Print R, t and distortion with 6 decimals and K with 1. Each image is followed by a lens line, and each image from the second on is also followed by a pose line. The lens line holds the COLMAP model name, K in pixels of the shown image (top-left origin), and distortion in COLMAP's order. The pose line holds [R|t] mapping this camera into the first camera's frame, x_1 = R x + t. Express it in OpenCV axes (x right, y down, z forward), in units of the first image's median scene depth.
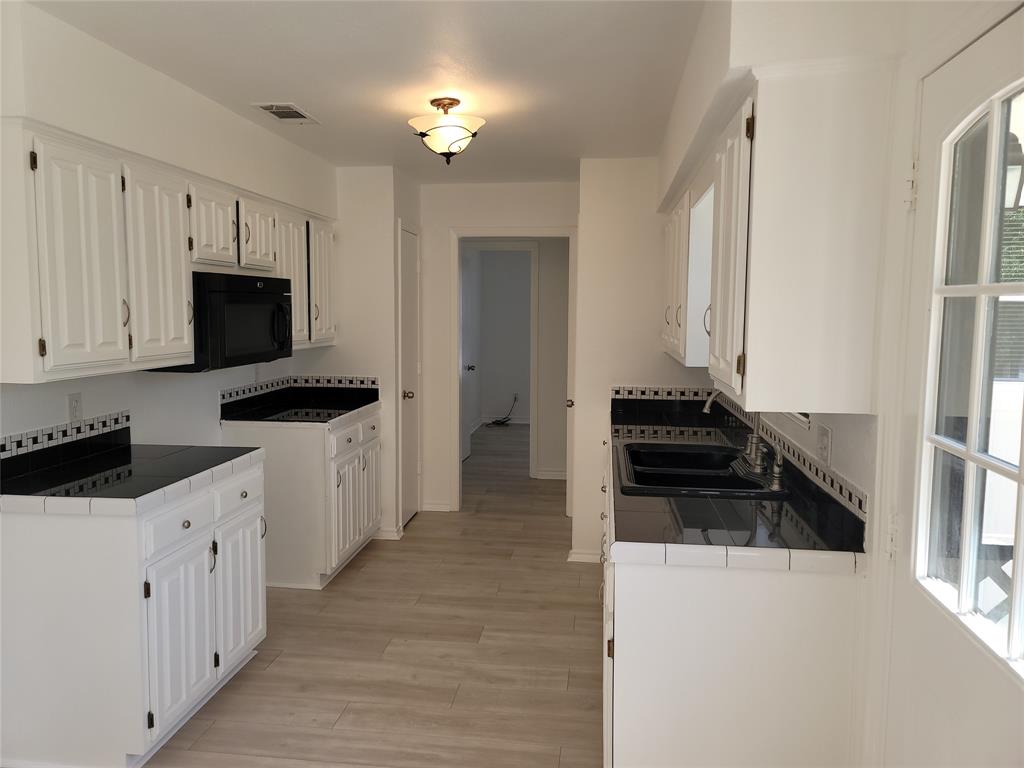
lens RADIAL K [[748.6, 0, 507.3], [0, 748.6, 379.1], [0, 0, 1]] dist [0.062017, -0.001729]
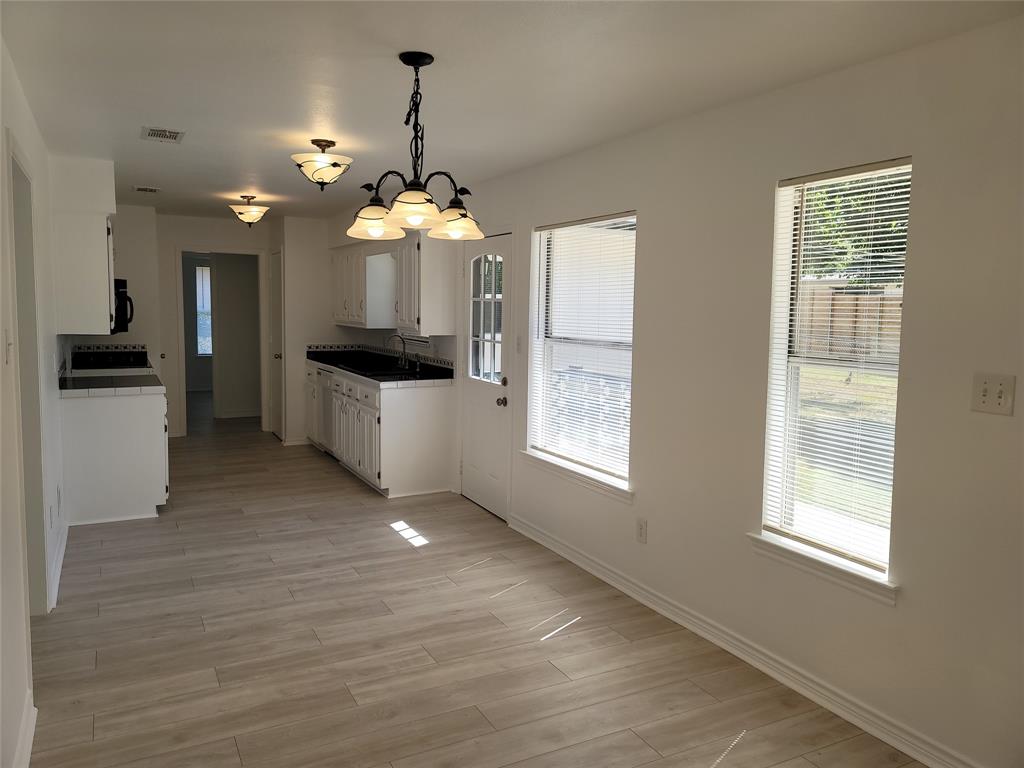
lens RADIAL K [[748.6, 0, 507.3], [0, 748.6, 379.1], [0, 0, 1]] dist [0.062017, -0.001729]
pose [[0.819603, -0.052128, 0.570556, -0.757931], [0.044561, 0.998636, 0.027227, 0.099296], [-0.571197, 0.003109, 0.820807, -1.137130]]
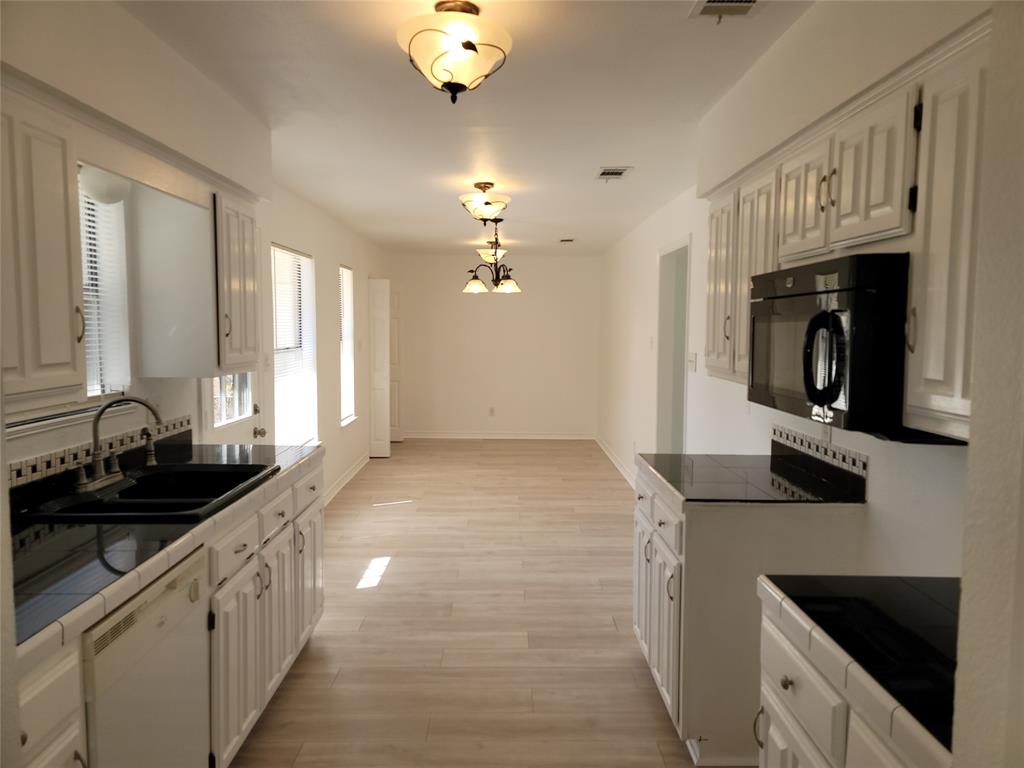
lens RADIAL K [[748.6, 0, 507.3], [0, 748.6, 379.1], [0, 0, 1]] dist [0.062017, -0.001729]
pose [[-0.991032, -0.000310, -0.133624, -0.040465], [-0.022419, 0.986208, 0.163983, -0.174755], [0.131731, 0.165508, -0.977371, 1.929013]]
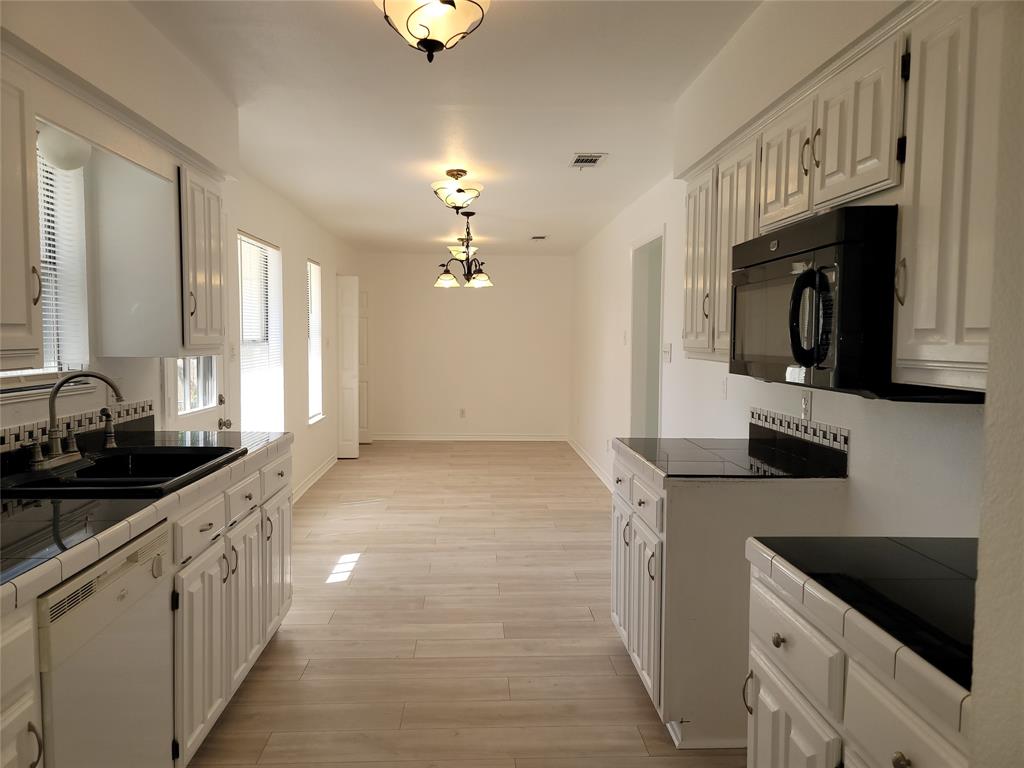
lens RADIAL K [[753.9, 0, 500.1], [0, 753.9, 379.0], [0, 0, 1]] dist [0.054406, -0.007006]
pose [[-0.986248, -0.001473, -0.165268, -0.033530], [-0.026506, 0.988426, 0.149370, -0.129278], [0.163135, 0.151696, -0.974872, 1.915375]]
